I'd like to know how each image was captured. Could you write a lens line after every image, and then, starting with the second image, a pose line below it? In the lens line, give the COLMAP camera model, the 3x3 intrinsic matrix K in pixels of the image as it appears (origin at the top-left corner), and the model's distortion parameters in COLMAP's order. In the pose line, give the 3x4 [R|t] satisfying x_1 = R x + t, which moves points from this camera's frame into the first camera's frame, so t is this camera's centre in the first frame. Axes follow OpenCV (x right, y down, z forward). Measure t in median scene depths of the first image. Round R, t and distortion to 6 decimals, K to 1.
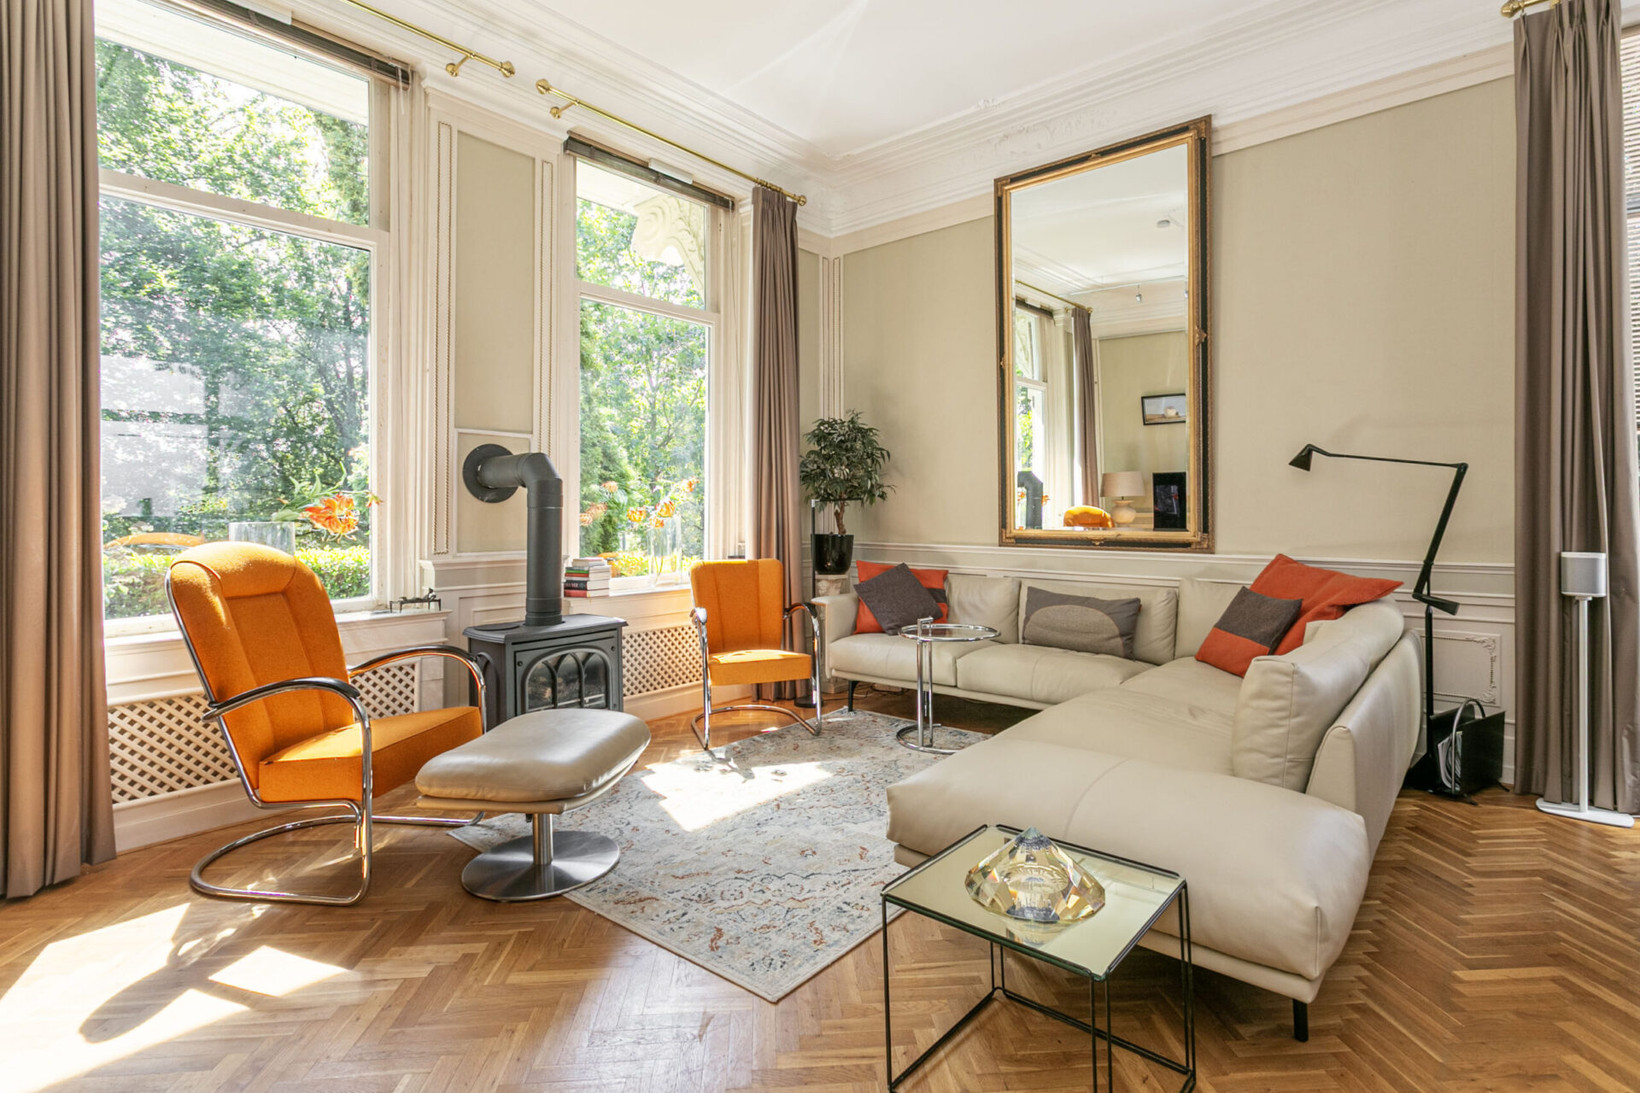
lens RADIAL K [[782.2, 0, 823.5], [0, 782.2, 515.0], [0, 0, 1]] dist [0.001907, -0.000281]
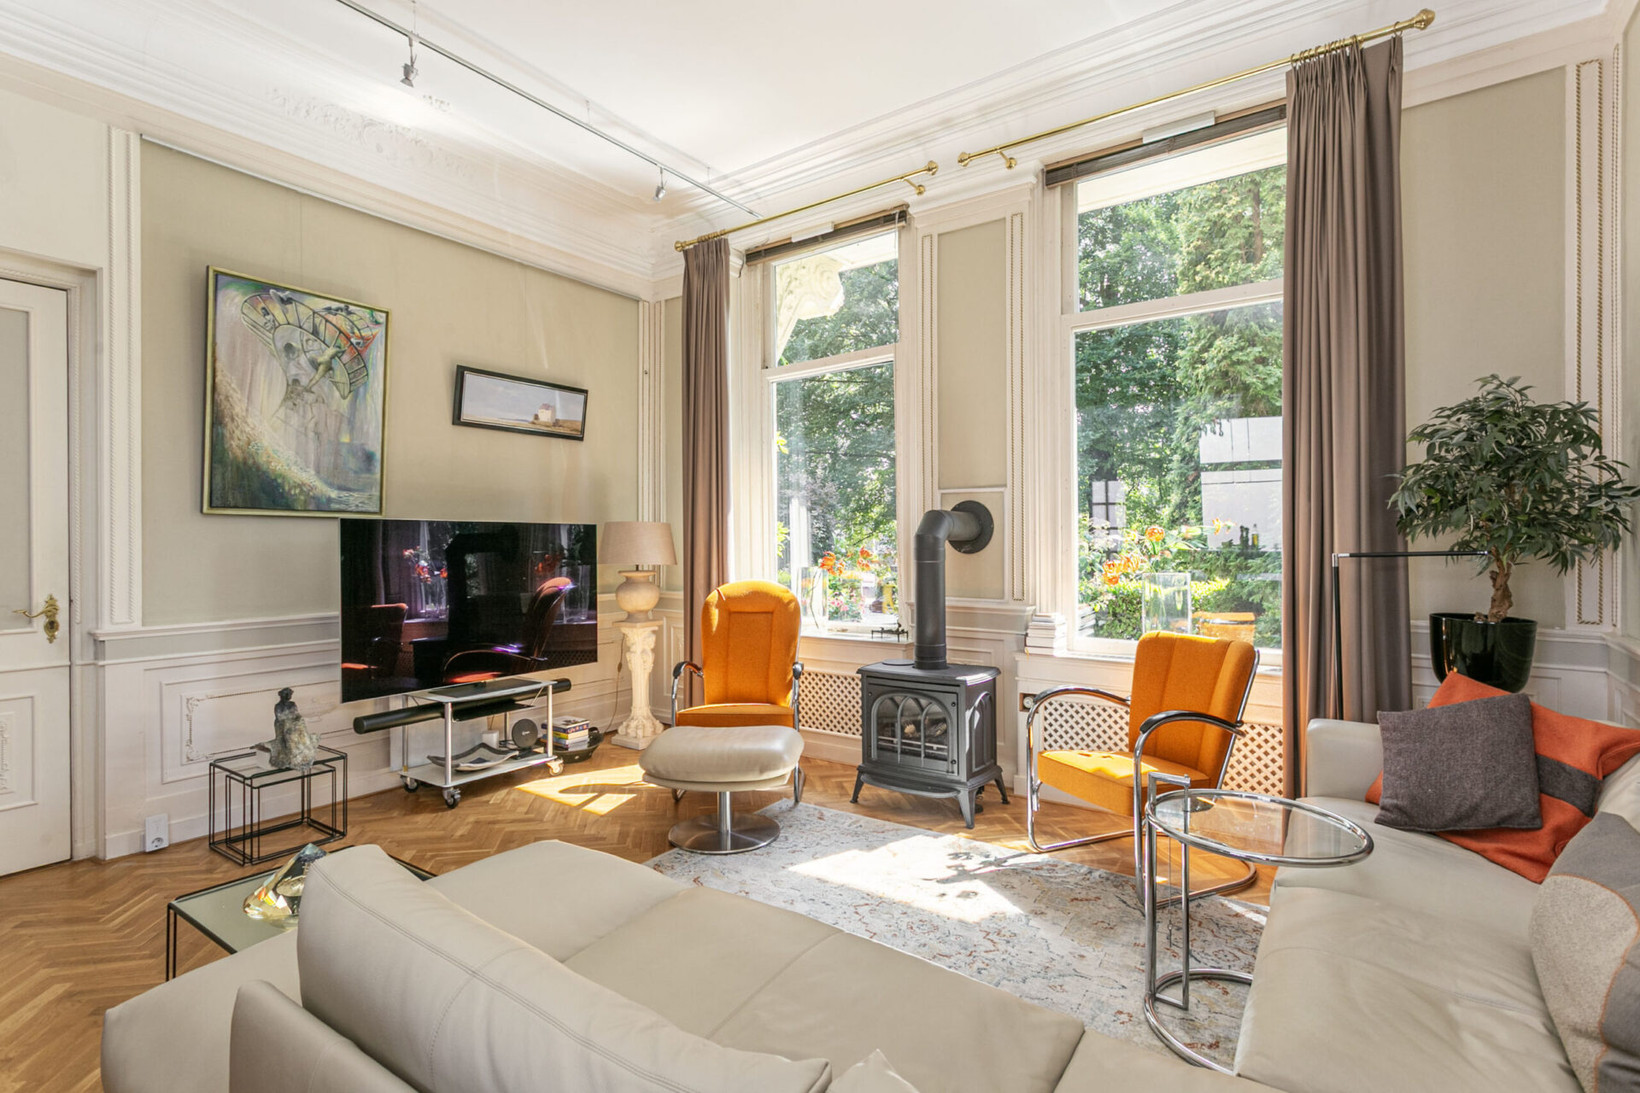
lens RADIAL K [[782.2, 0, 824.0], [0, 782.2, 544.4], [0, 0, 1]] dist [0.001907, -0.000281]
pose [[0.107549, 0.005340, -0.994185, 0.729334], [-0.000369, 0.999986, 0.005331, -0.038284], [0.994200, -0.000207, 0.107549, 0.759073]]
